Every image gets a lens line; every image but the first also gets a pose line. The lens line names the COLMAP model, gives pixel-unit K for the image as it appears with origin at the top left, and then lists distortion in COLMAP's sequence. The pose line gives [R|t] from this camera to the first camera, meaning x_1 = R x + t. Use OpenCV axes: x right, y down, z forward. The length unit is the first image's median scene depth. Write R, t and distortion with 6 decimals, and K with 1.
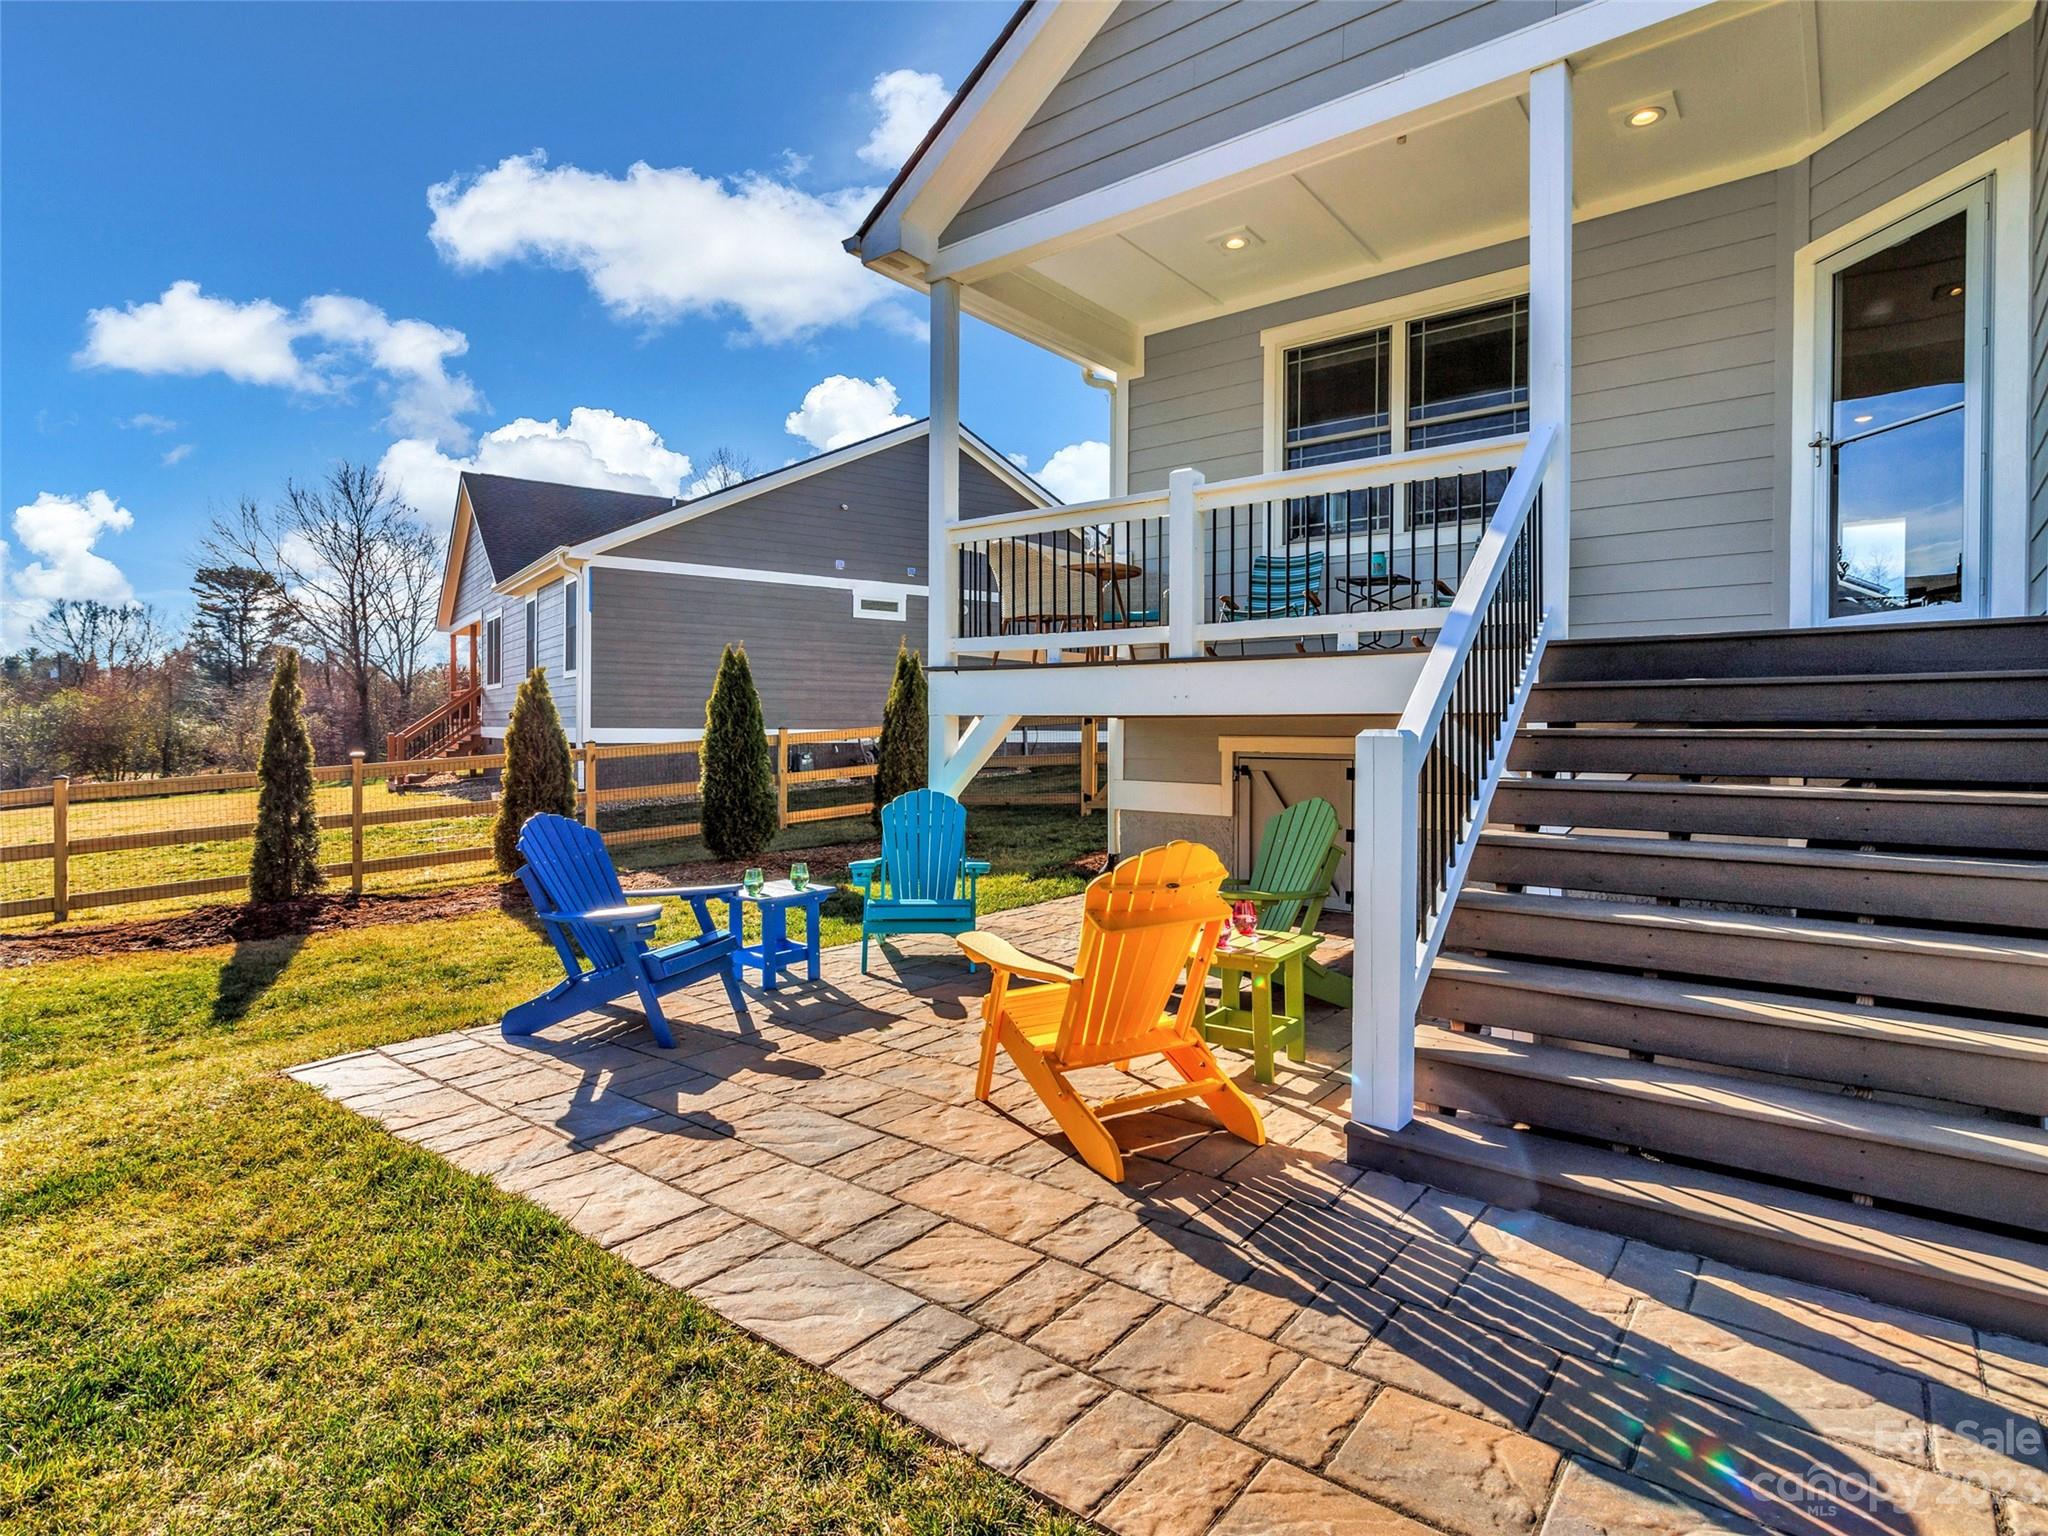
lens RADIAL K [[1050.7, 0, 1048.7], [0, 1050.7, 736.5], [0, 0, 1]] dist [0.005012, 0.000563]
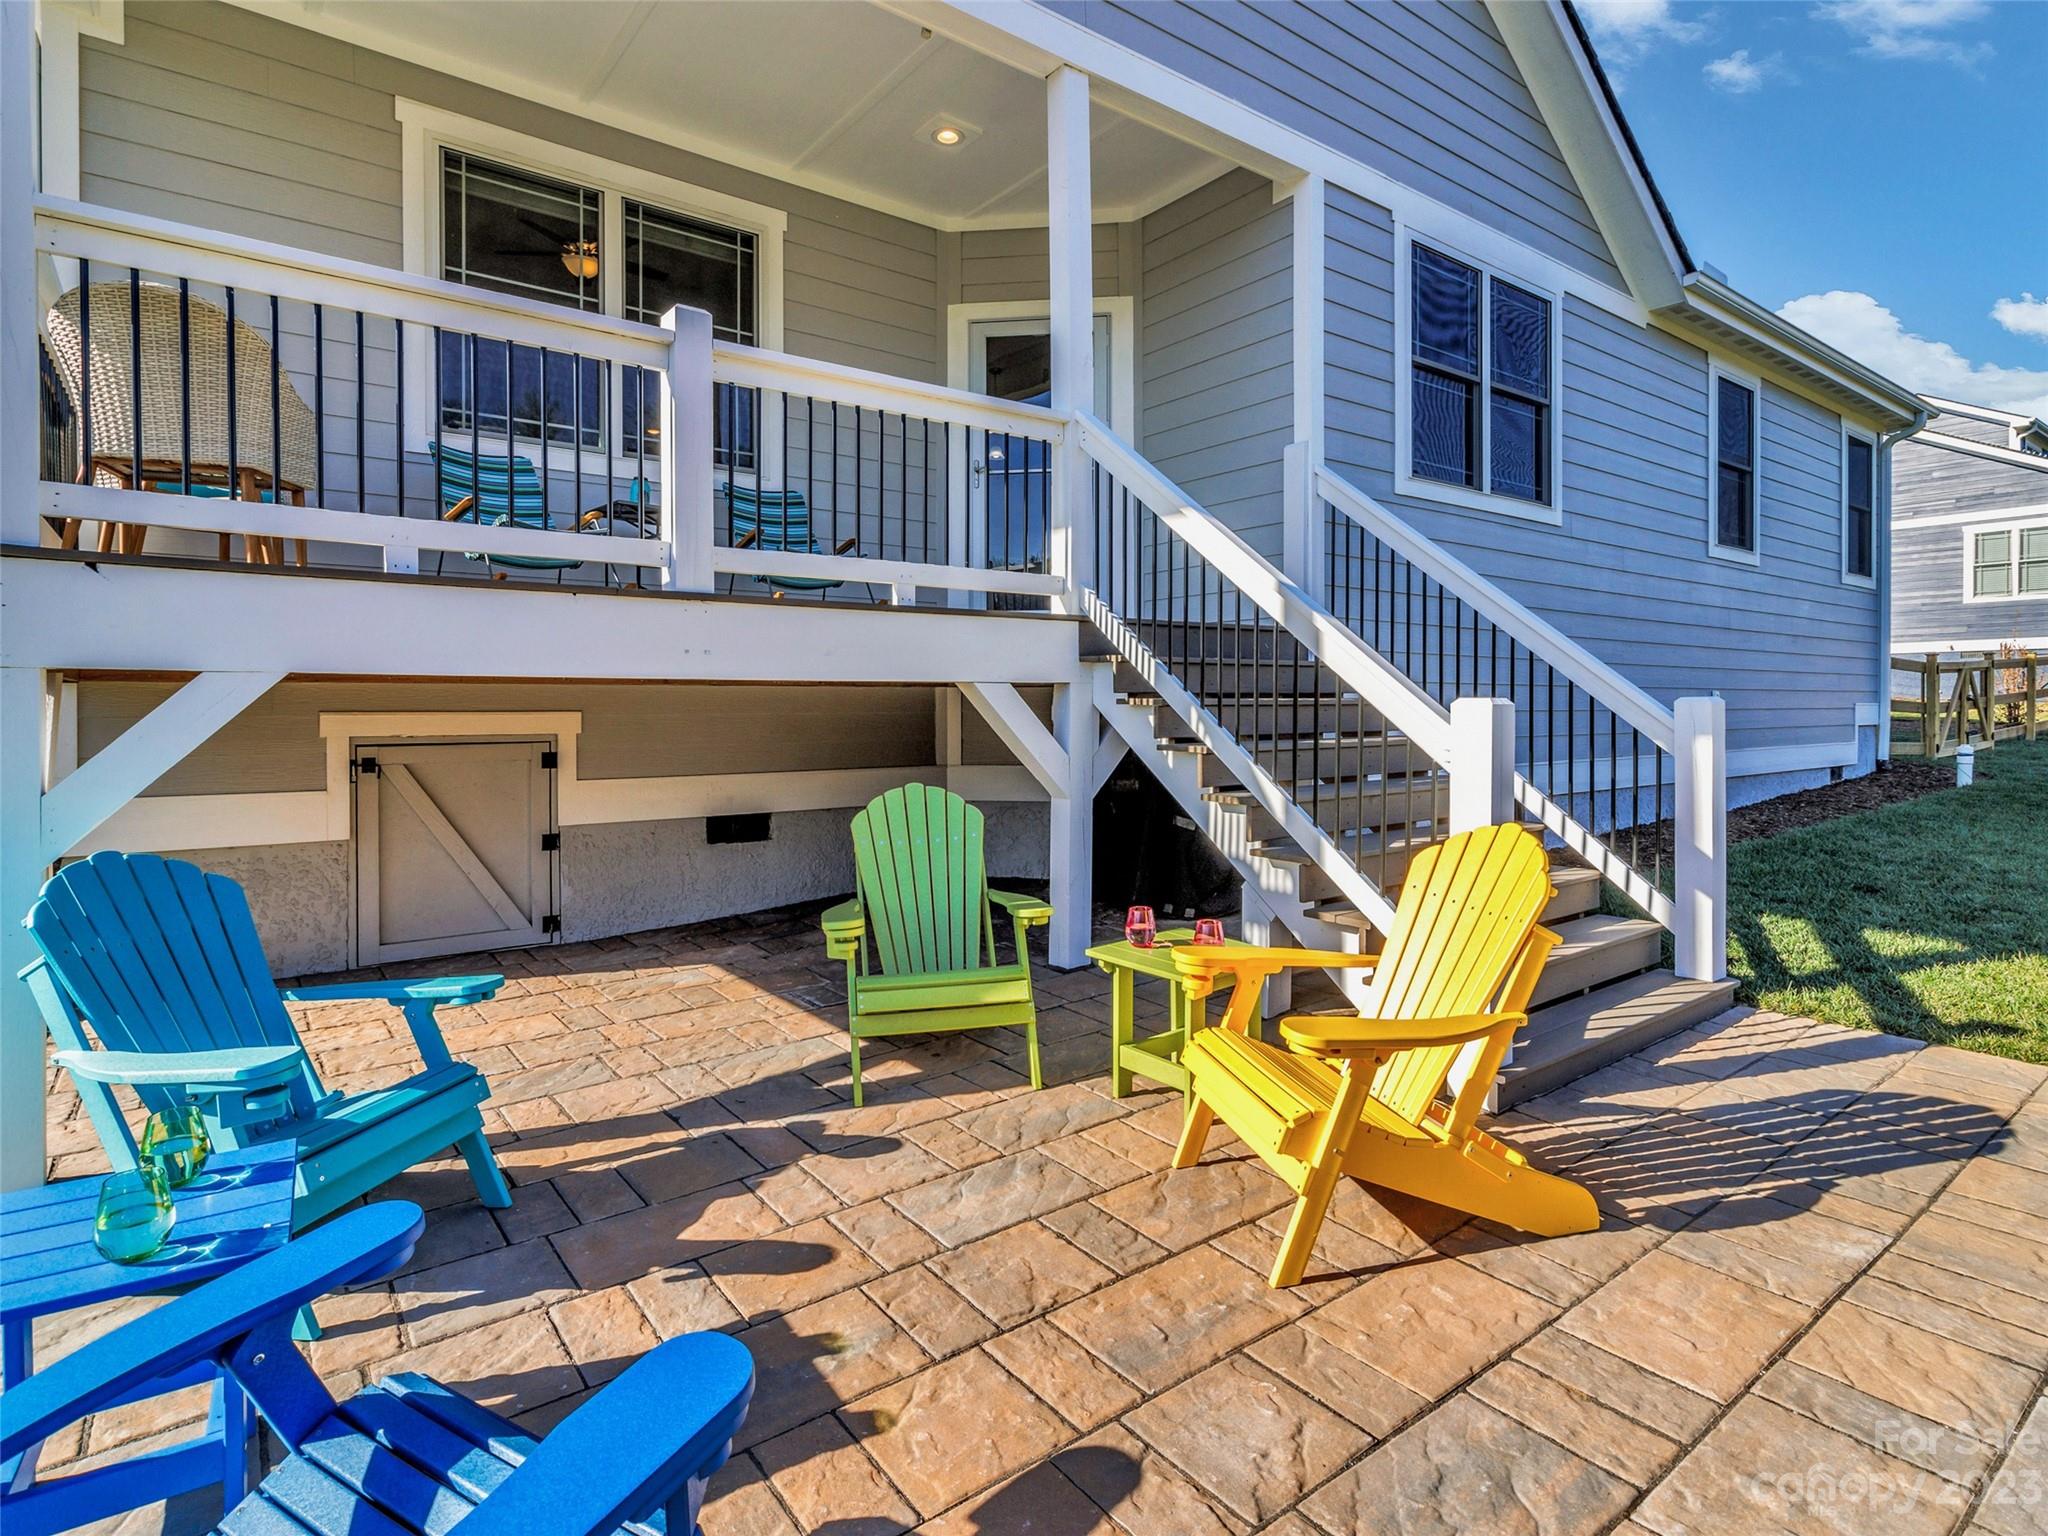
lens RADIAL K [[1047.2, 0, 993.6], [0, 1047.2, 721.9], [0, 0, 1]] dist [-0.000184, 0.000328]
pose [[0.281625, -0.021408, 0.959286, -0.402830], [0.009694, 0.999764, 0.019465, -0.004028], [-0.959475, 0.003817, 0.281766, 0.560514]]
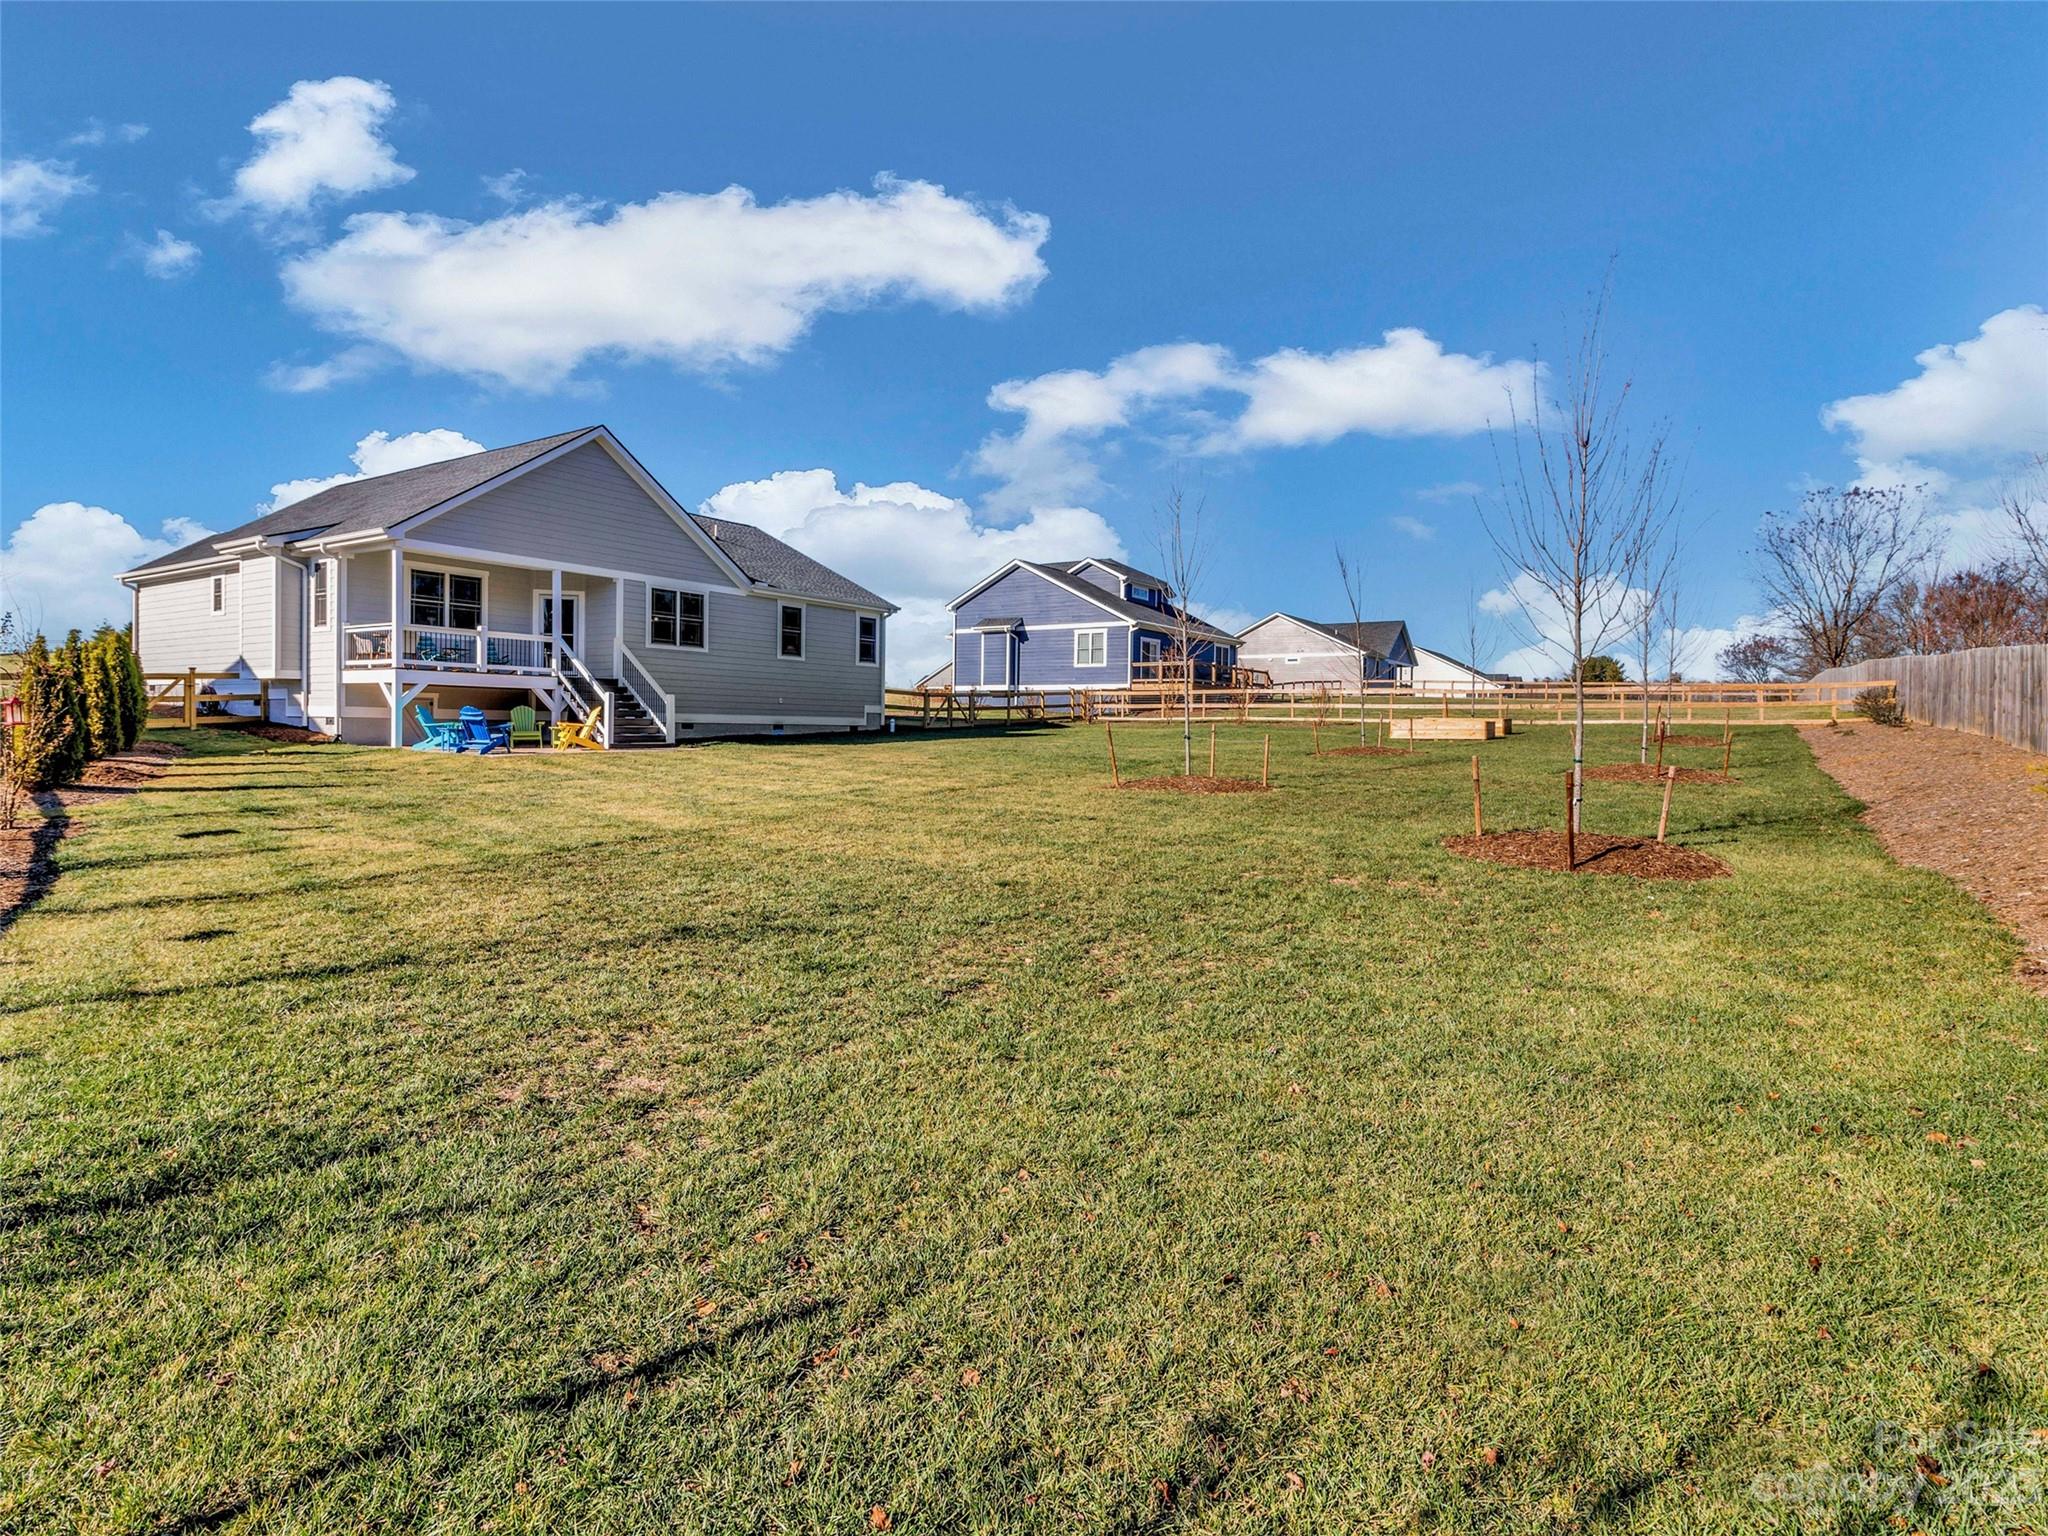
lens RADIAL K [[1047.2, 0, 993.6], [0, 1047.2, 721.9], [0, 0, 1]] dist [-0.000184, 0.000328]
pose [[-0.061531, -0.001677, 0.998104, -3.582076], [-0.007571, 0.999971, 0.001213, 0.085252], [-0.998076, -0.007482, -0.061542, -0.644917]]
